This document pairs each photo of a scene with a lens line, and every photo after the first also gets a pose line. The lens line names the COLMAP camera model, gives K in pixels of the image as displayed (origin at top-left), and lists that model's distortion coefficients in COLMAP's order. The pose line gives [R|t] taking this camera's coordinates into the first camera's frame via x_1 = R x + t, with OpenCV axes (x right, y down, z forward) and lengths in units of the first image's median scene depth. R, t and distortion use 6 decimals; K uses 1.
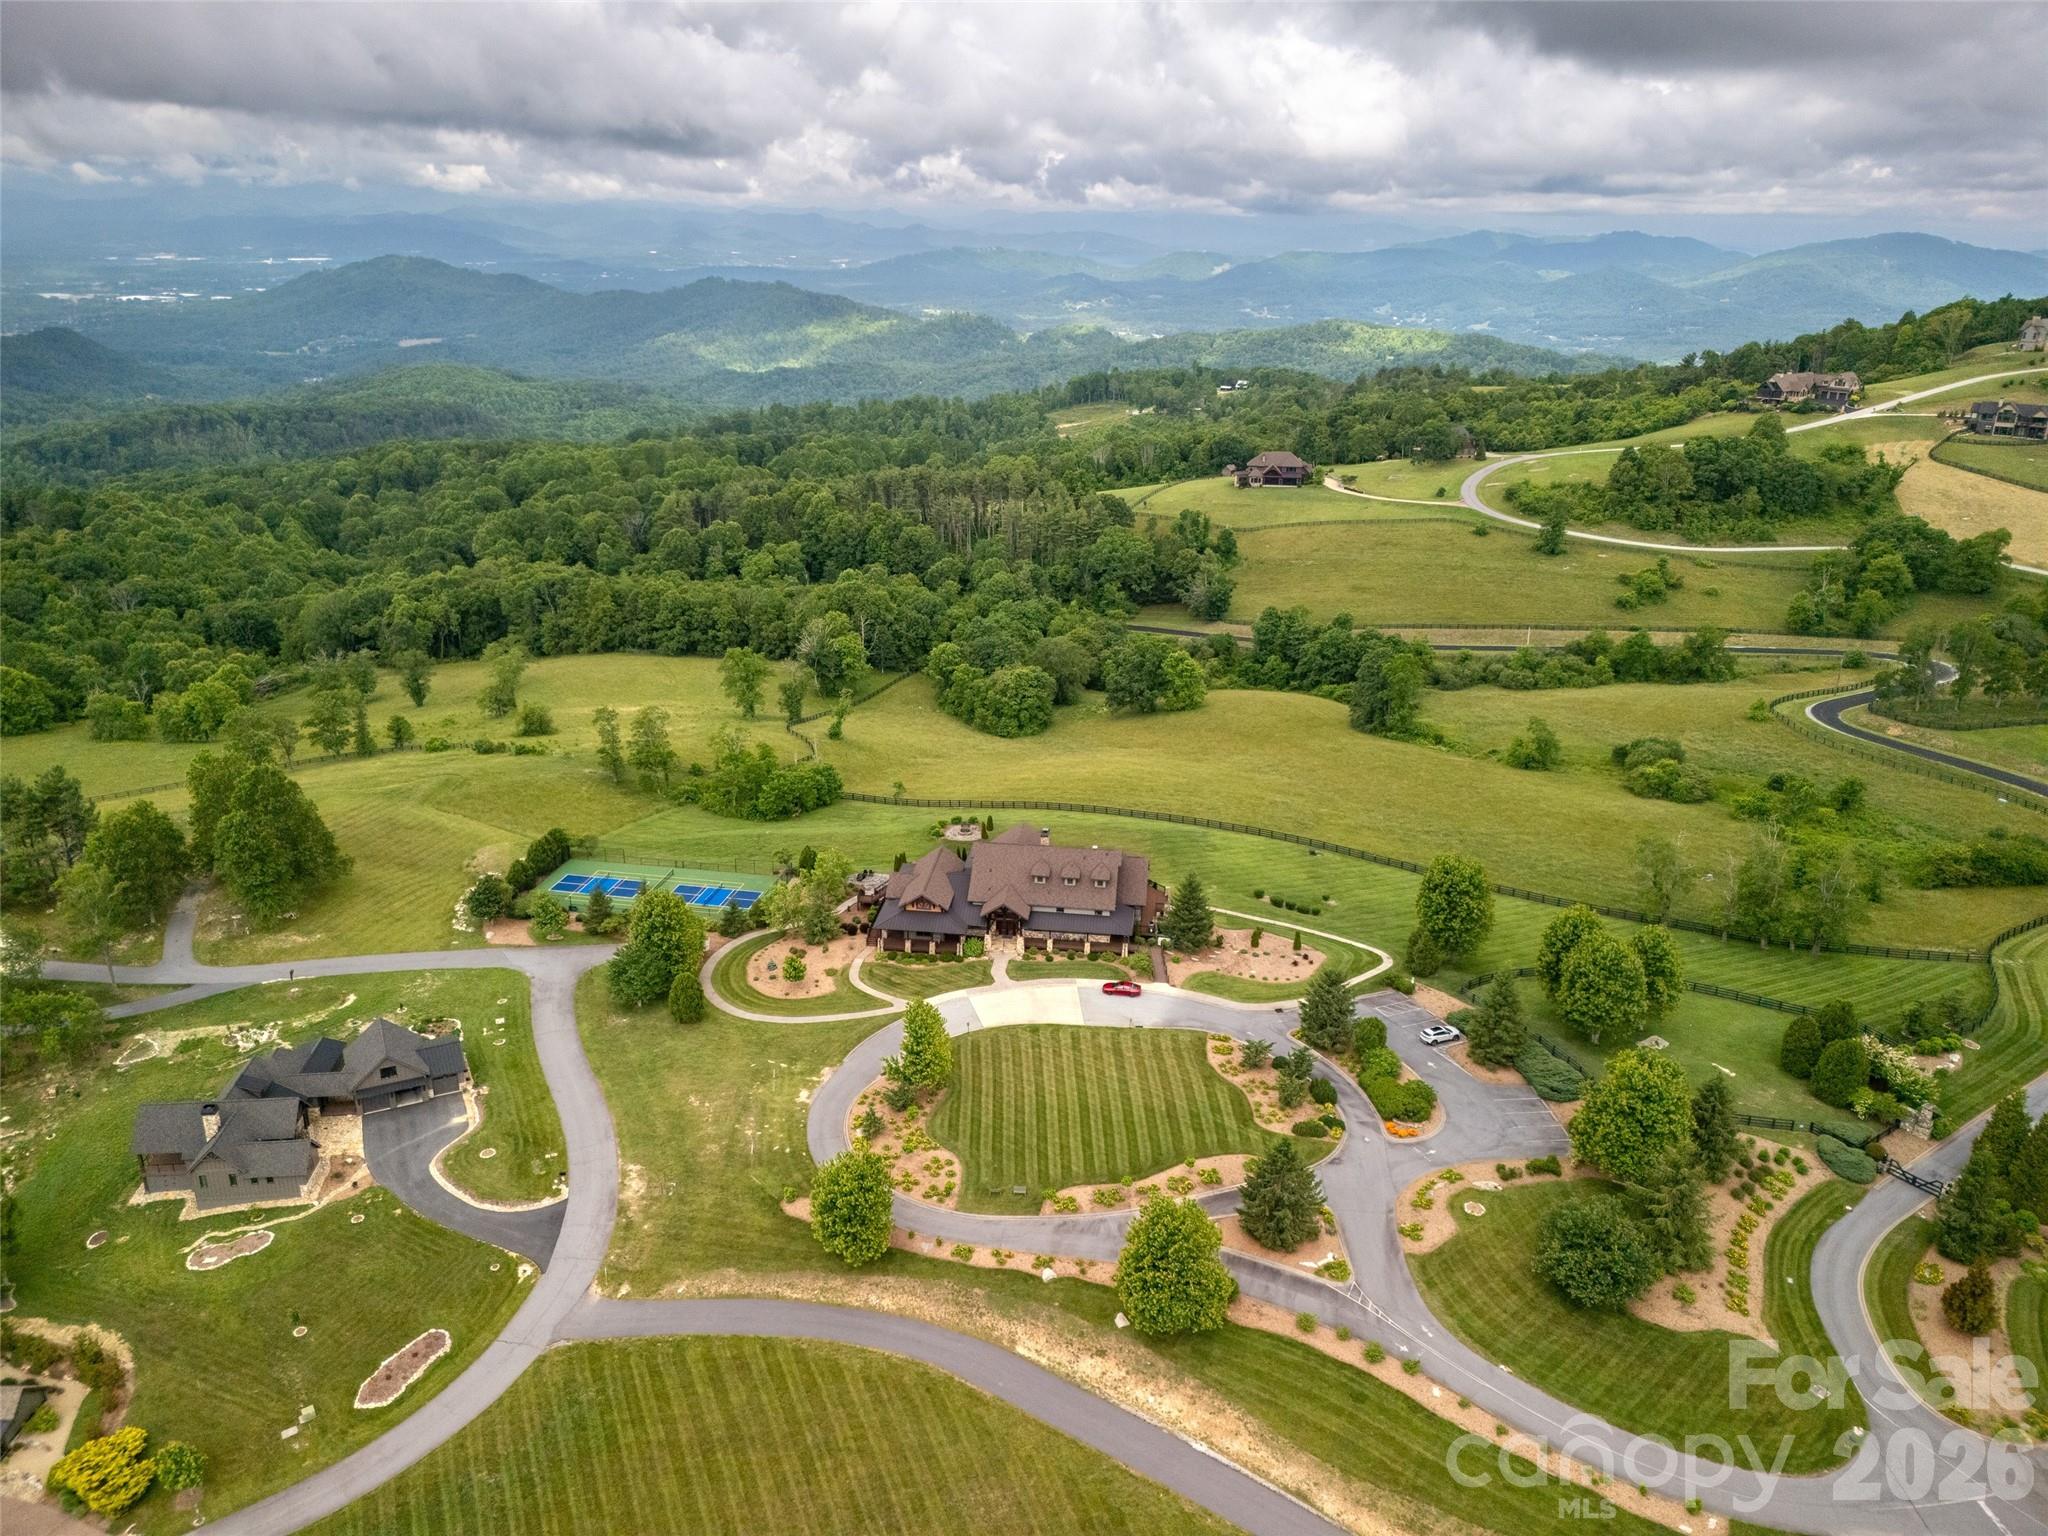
lens RADIAL K [[1493.2, 0, 1014.8], [0, 1493.2, 765.3], [0, 0, 1]] dist [0.055961, -0.056001]
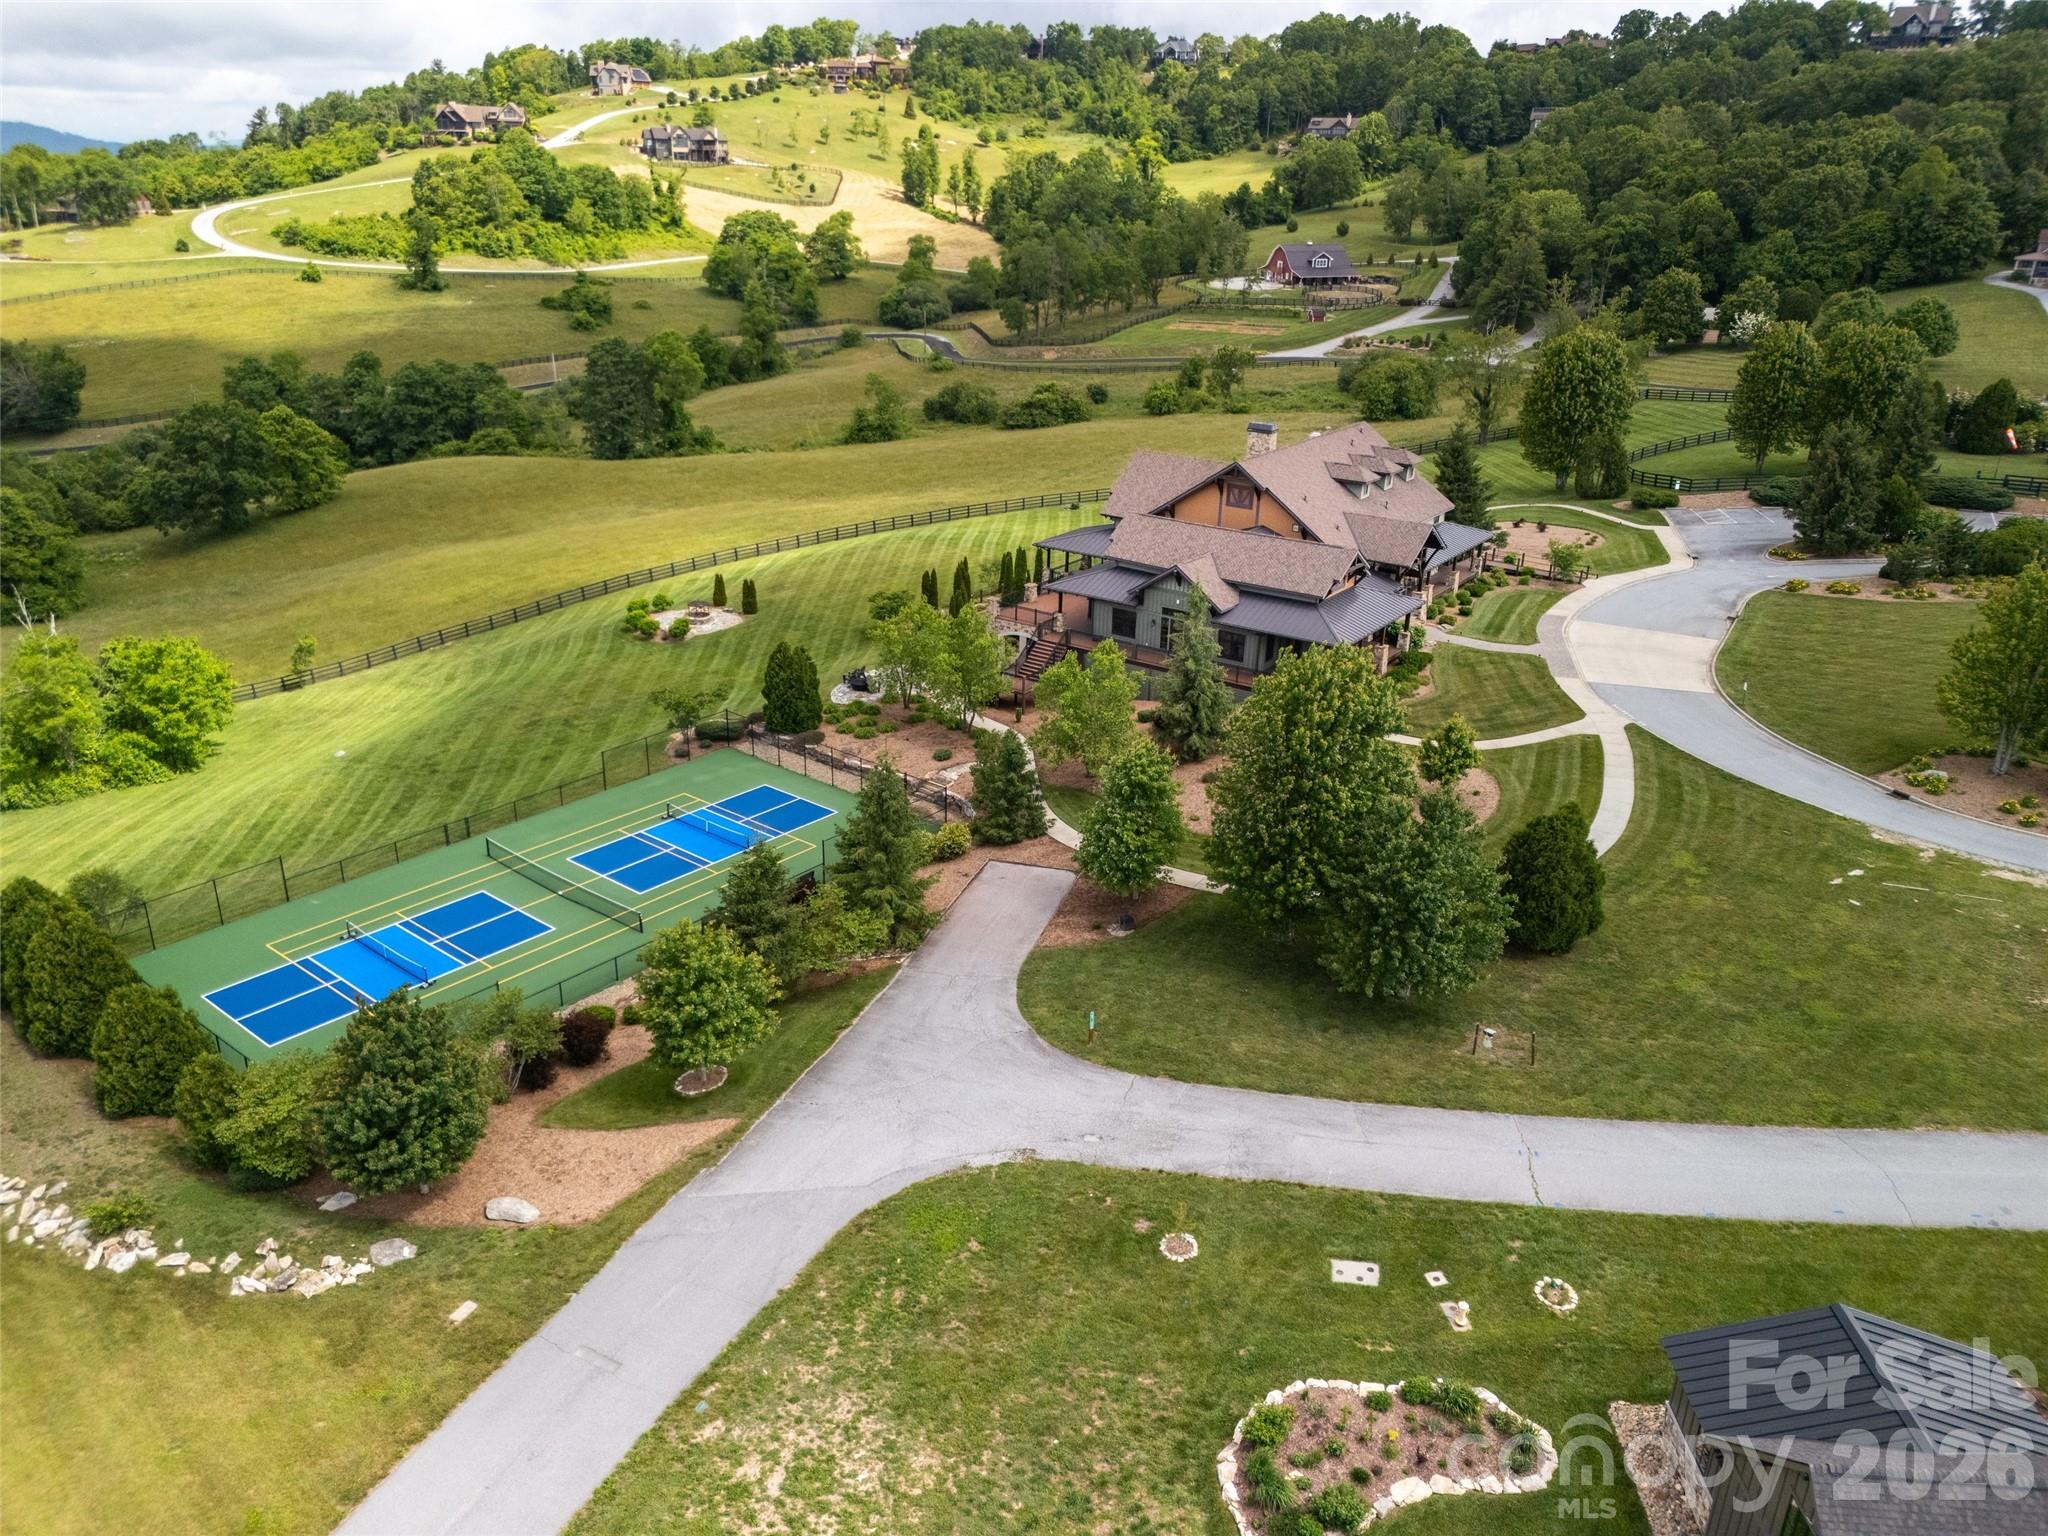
lens RADIAL K [[1480.2, 0, 1024.7], [0, 1480.2, 813.7], [0, 0, 1]] dist [0.006702, -0.006251]
pose [[0.472077, -0.356148, 0.806413, -0.501689], [0.280970, 0.927840, 0.245294, 0.021092], [-0.835583, 0.110780, 0.538079, 0.840623]]
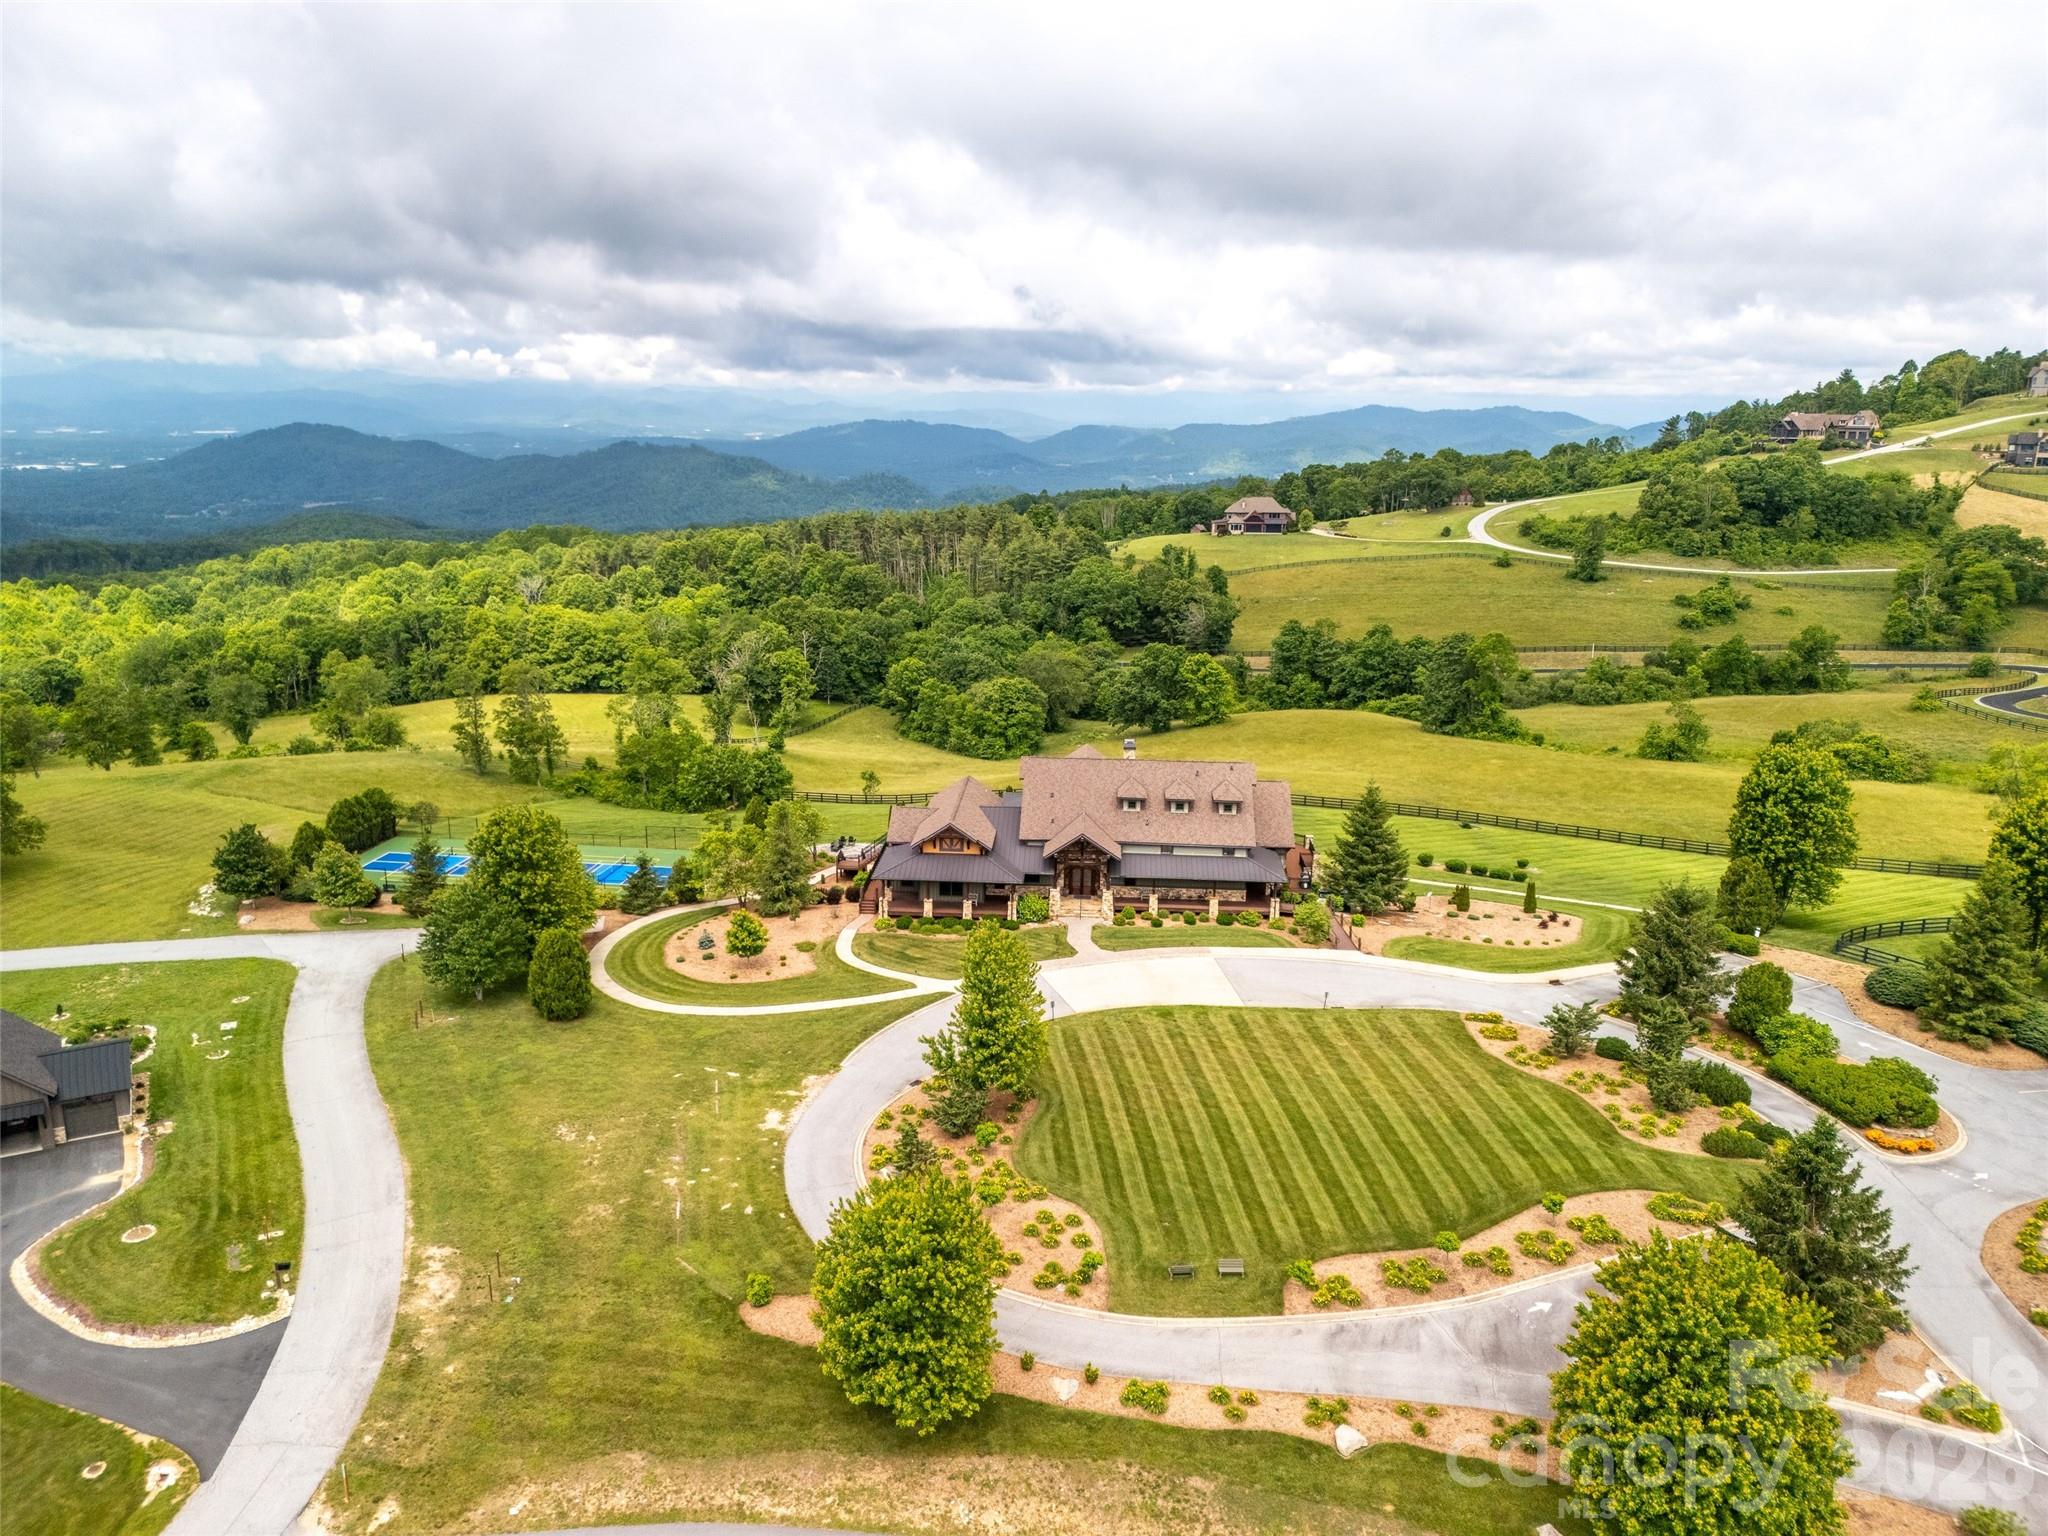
lens RADIAL K [[1493.2, 0, 1014.8], [0, 1493.2, 765.3], [0, 0, 1]] dist [0.055961, -0.056001]
pose [[0.998253, -0.012672, 0.057702, -0.070200], [0.018888, 0.993919, -0.108483, 0.129111], [-0.055977, 0.109384, 0.992422, 0.372672]]
